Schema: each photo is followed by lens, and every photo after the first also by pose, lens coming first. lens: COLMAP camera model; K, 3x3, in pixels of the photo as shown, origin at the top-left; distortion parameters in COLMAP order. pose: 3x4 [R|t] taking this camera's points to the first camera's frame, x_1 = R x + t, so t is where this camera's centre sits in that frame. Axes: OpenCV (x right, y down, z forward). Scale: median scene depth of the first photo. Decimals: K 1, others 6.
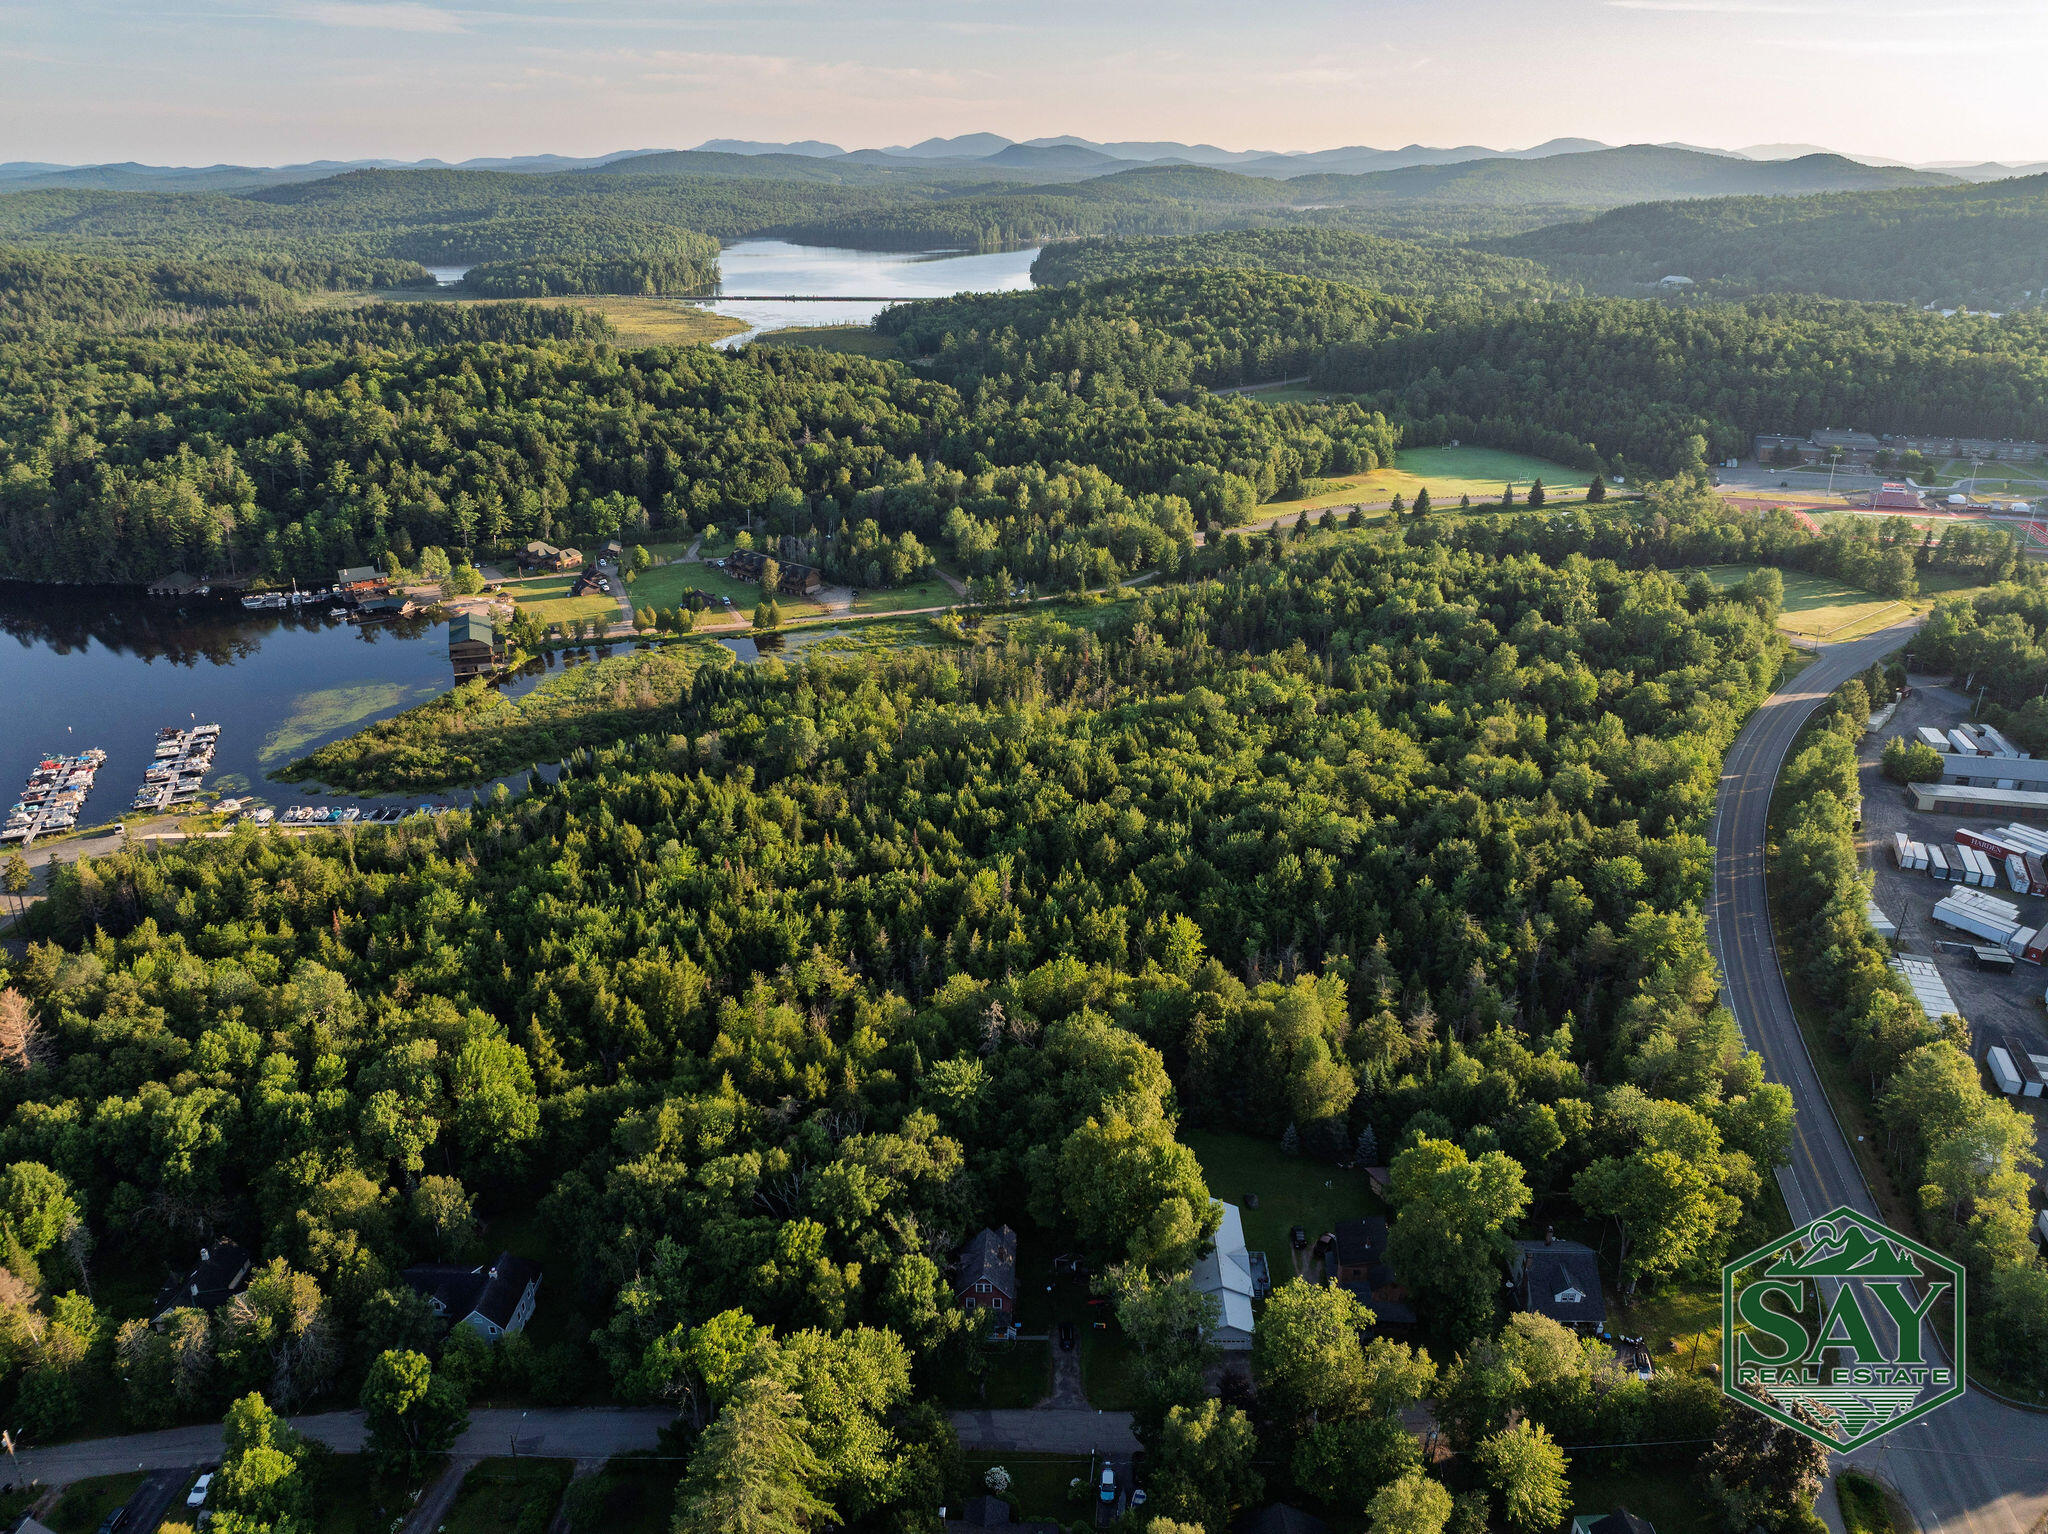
lens RADIAL K [[1448.3, 0, 1024.0], [0, 1448.3, 729.3], [0, 0, 1]] dist [-0.037021, -0.004181]
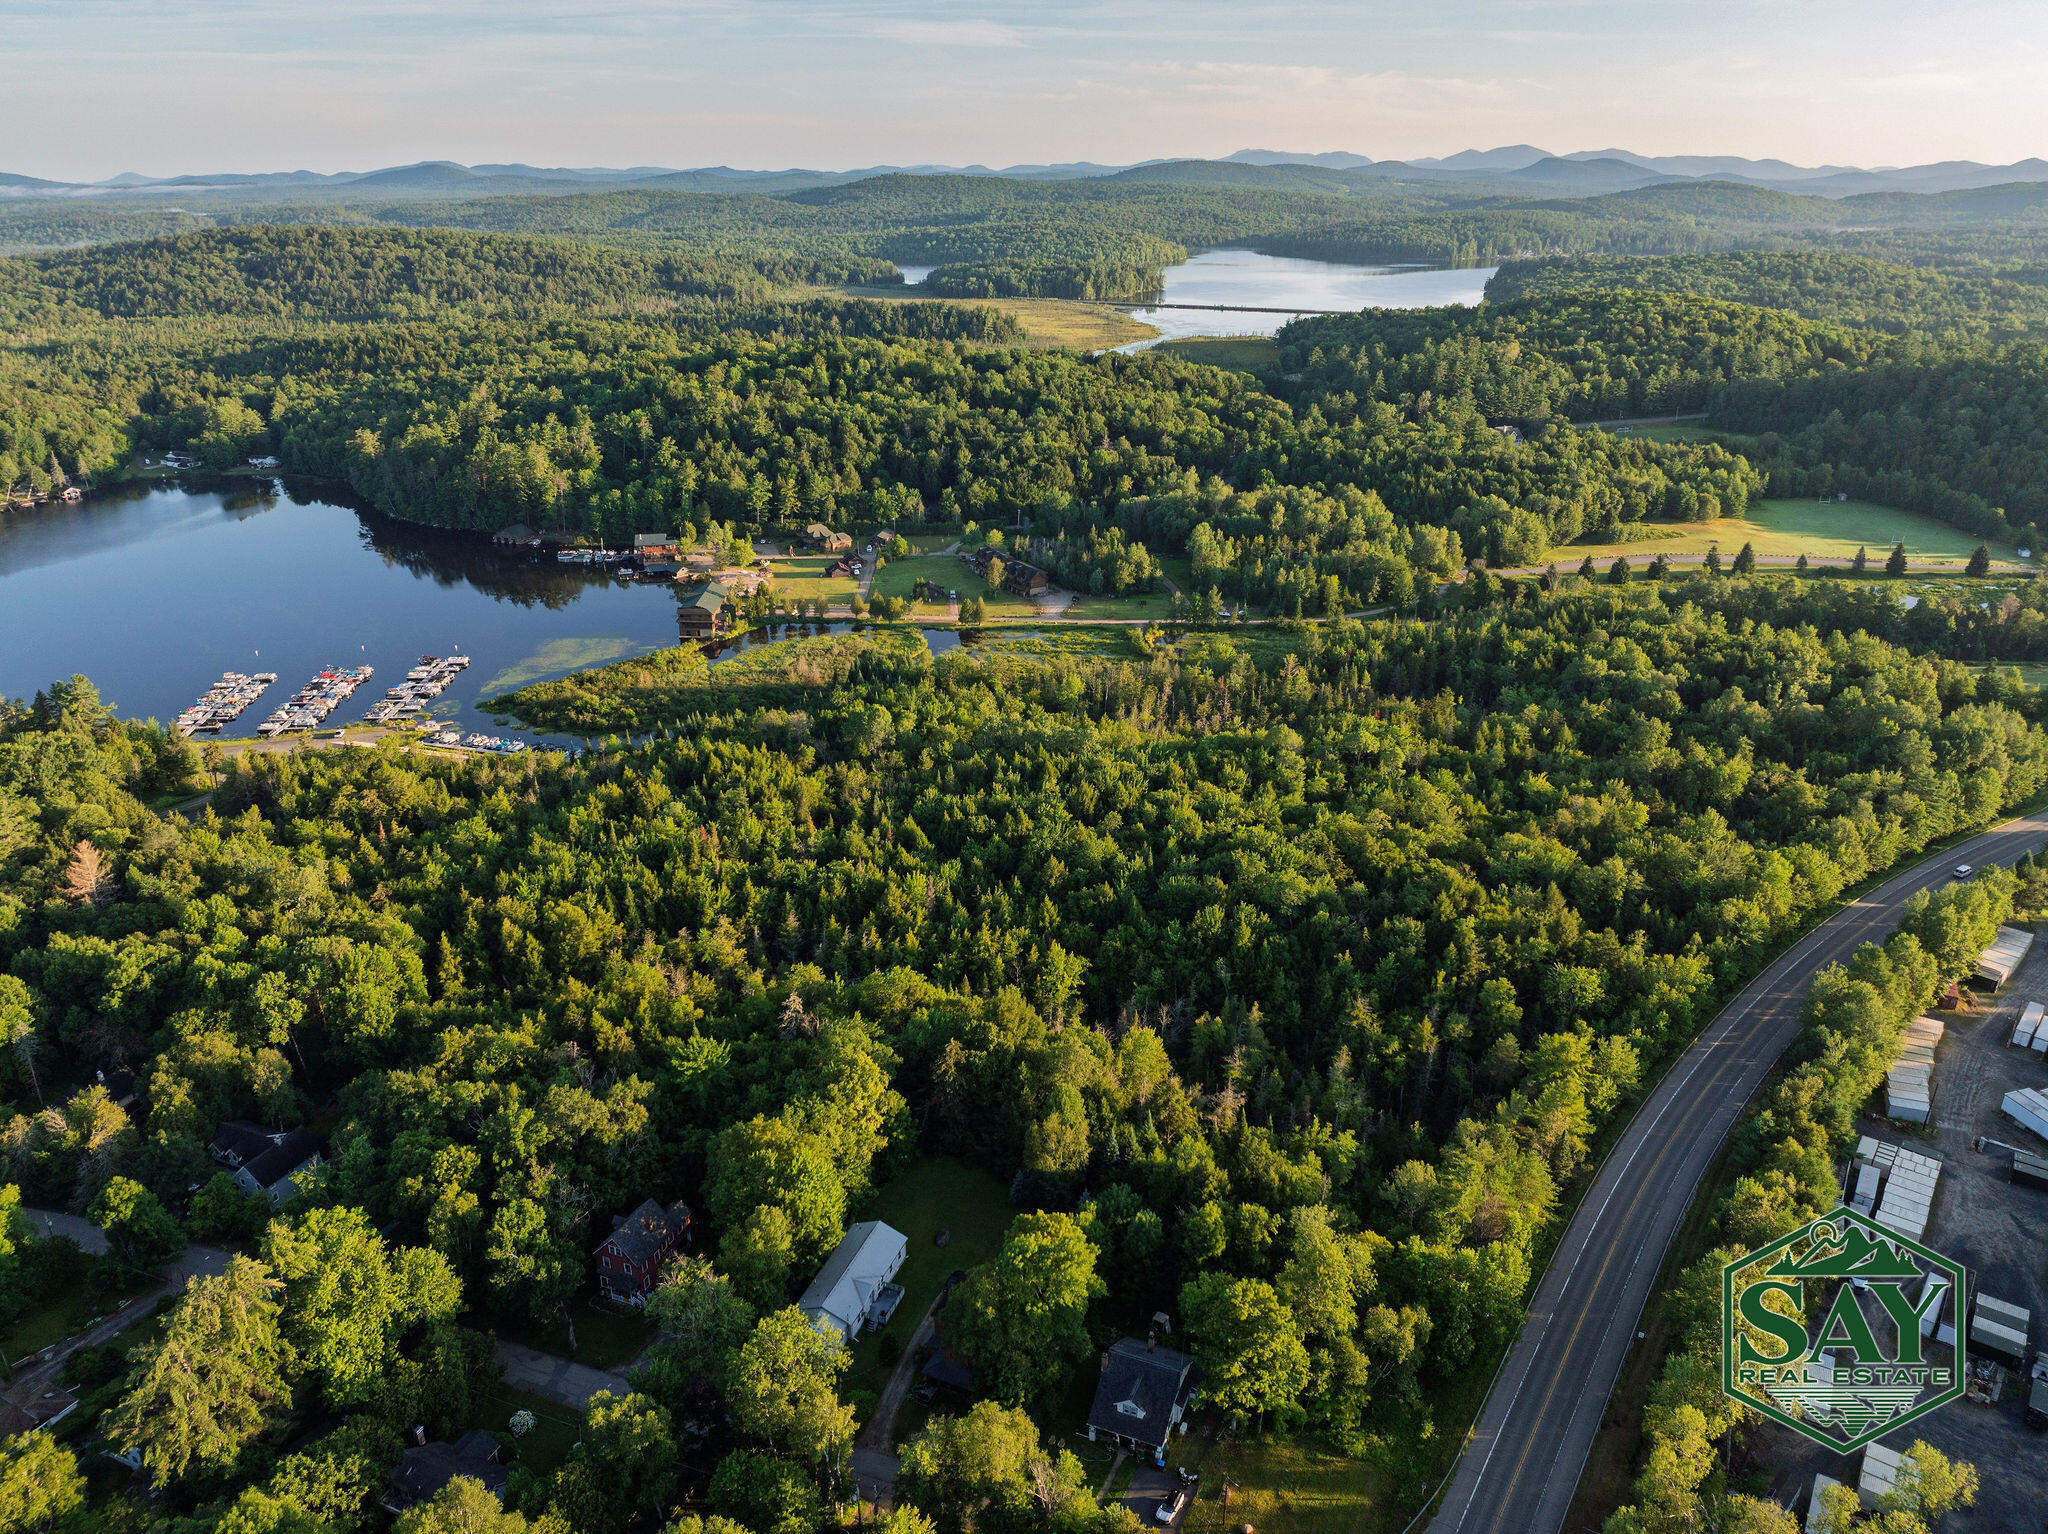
lens RADIAL K [[1448.3, 0, 1024.0], [0, 1448.3, 729.3], [0, 0, 1]] dist [-0.037021, -0.004181]
pose [[0.942418, 0.120542, -0.311957, 0.150658], [-0.122501, 0.992378, 0.013387, -0.010754], [0.311193, 0.025599, 0.950002, 0.025799]]
